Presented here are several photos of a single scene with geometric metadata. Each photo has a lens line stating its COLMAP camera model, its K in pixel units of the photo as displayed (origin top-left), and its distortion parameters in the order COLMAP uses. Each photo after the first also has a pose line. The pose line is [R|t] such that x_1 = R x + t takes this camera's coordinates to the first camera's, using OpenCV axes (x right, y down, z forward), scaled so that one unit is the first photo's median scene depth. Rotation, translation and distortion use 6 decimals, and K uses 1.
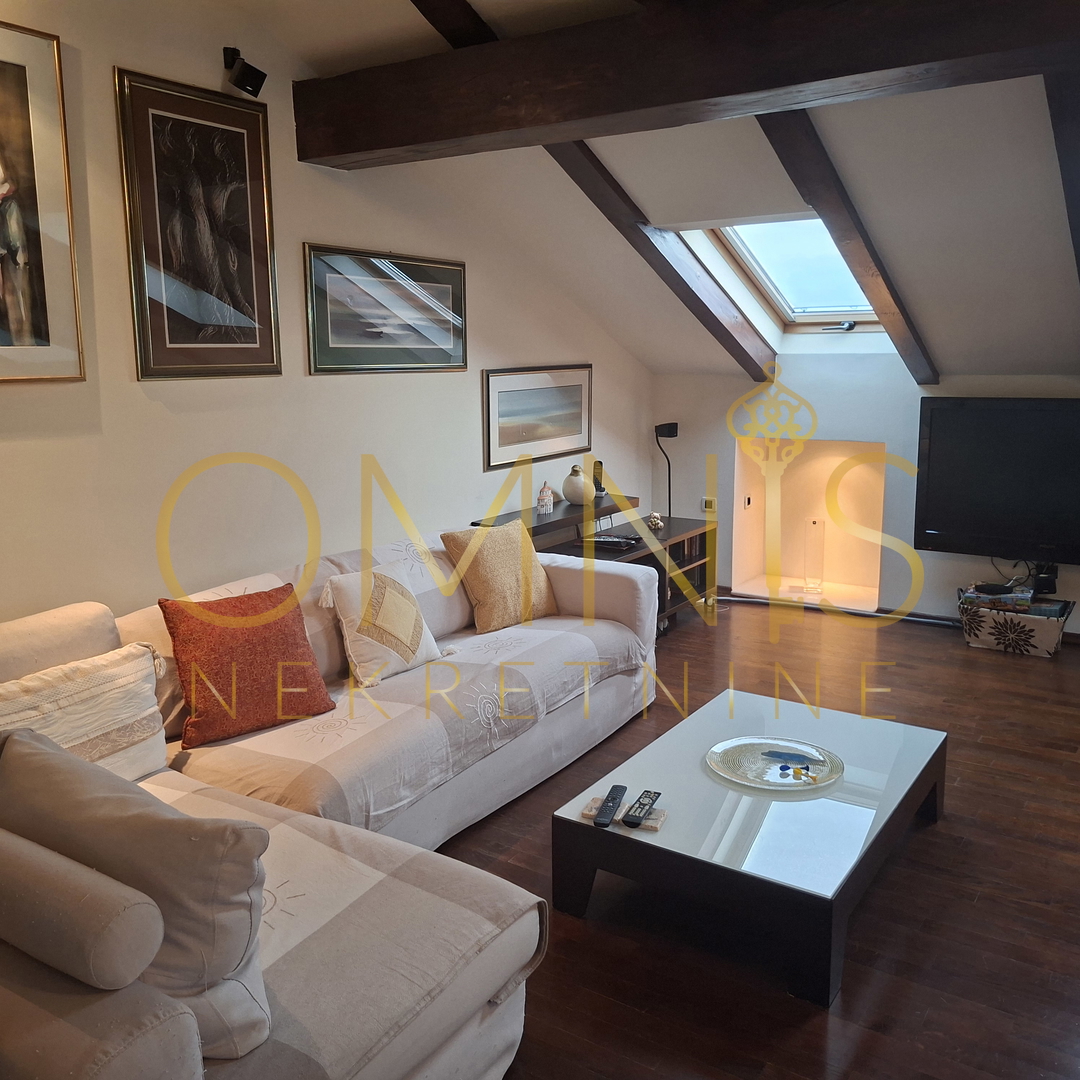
lens RADIAL K [[994.8, 0, 526.2], [0, 994.8, 512.6], [0, 0, 1]] dist [0.110042, -0.160533]
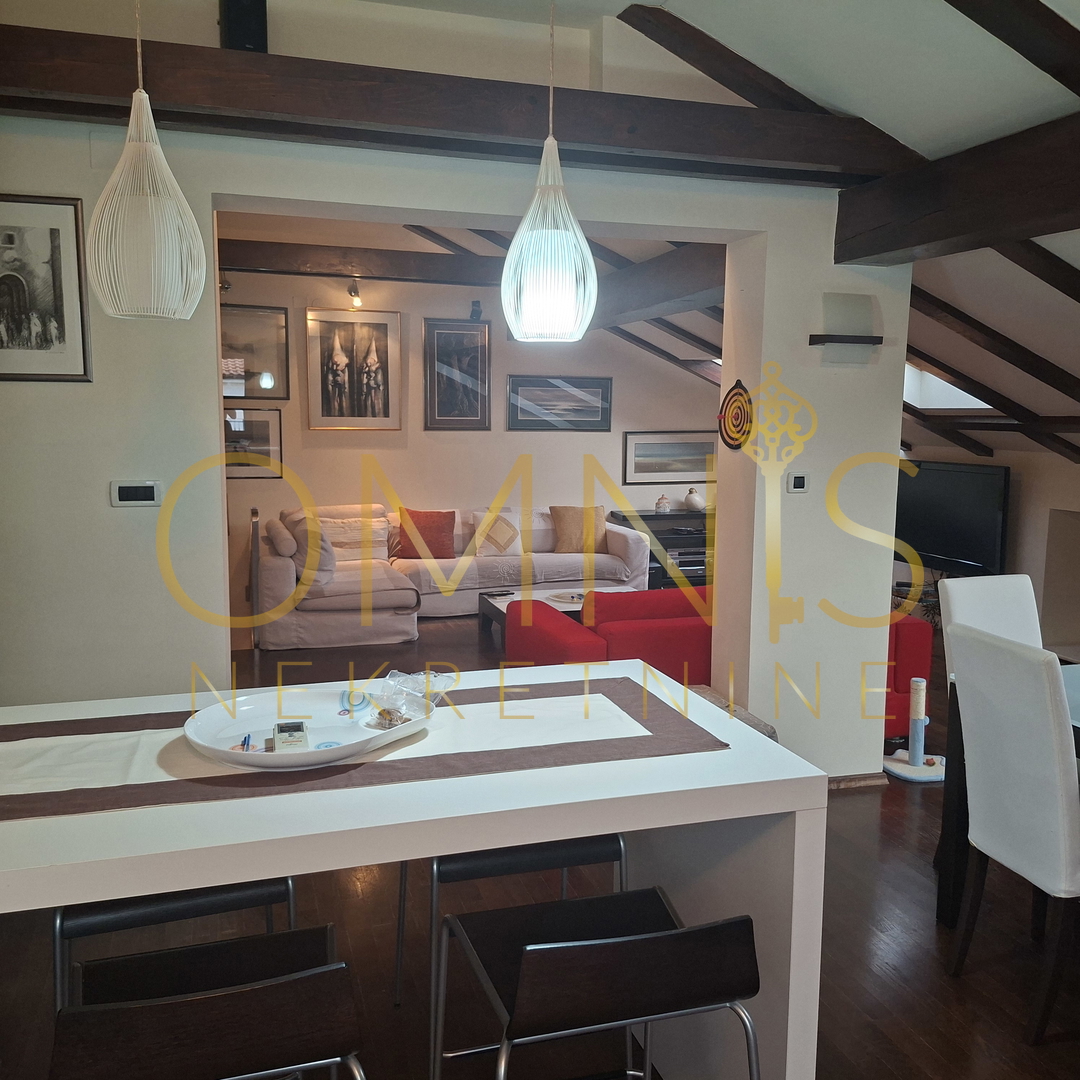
lens RADIAL K [[990.4, 0, 531.0], [0, 990.4, 524.7], [0, 0, 1]] dist [0.127941, -0.195571]
pose [[0.779222, 0.092520, -0.619881, 1.555983], [-0.119972, 0.992774, -0.002634, 0.092300], [0.615158, 0.076421, 0.784691, -0.904594]]
